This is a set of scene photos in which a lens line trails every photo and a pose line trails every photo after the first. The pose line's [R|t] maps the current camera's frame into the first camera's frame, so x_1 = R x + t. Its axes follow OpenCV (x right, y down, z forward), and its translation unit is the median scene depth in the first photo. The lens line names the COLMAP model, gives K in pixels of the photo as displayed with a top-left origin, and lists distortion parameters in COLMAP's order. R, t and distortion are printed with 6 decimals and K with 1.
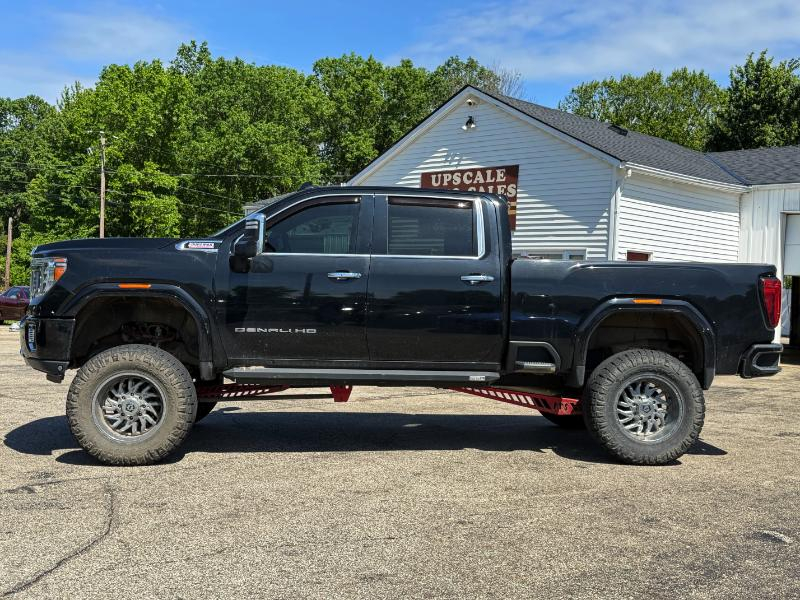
lens RADIAL K [[893.5, 0, 399.4], [0, 893.5, 302.5], [0, 0, 1]] dist [0.196638, -0.435504]
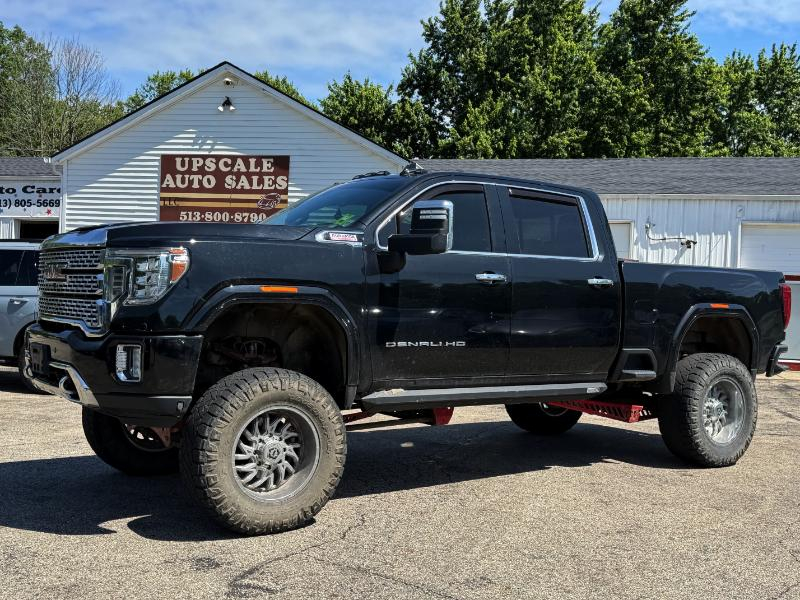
lens RADIAL K [[893.5, 0, 399.4], [0, 893.5, 302.5], [0, 0, 1]] dist [0.196638, -0.435504]
pose [[0.864961, -0.003837, 0.501825, -0.545107], [0.001469, 0.999986, 0.005113, -0.010398], [-0.501838, -0.003685, 0.864954, 0.295678]]
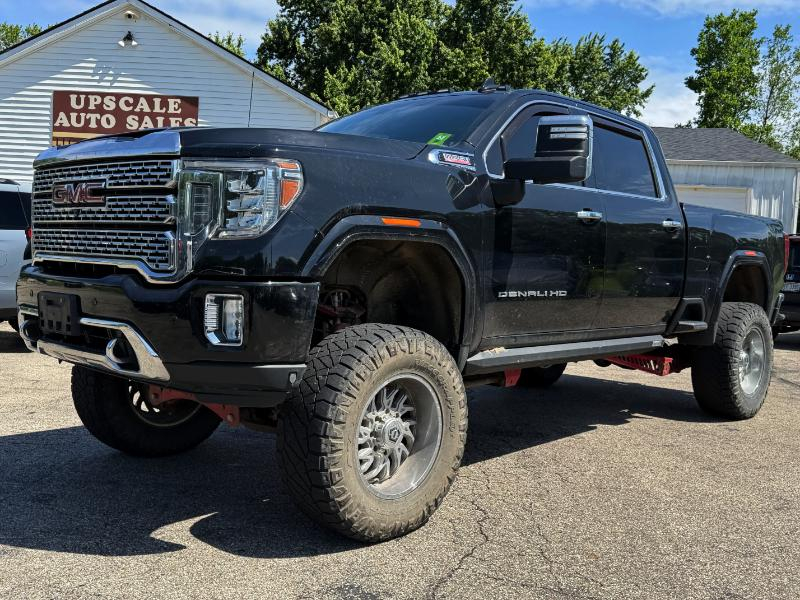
lens RADIAL K [[796.7, 0, 398.0], [0, 796.7, 301.9], [0, 0, 1]] dist [0.197263, -0.449363]
pose [[0.745797, -0.034429, 0.665283, -0.594532], [-0.006554, 0.998236, 0.059007, 0.001922], [-0.666141, -0.048367, 0.744256, 0.591594]]
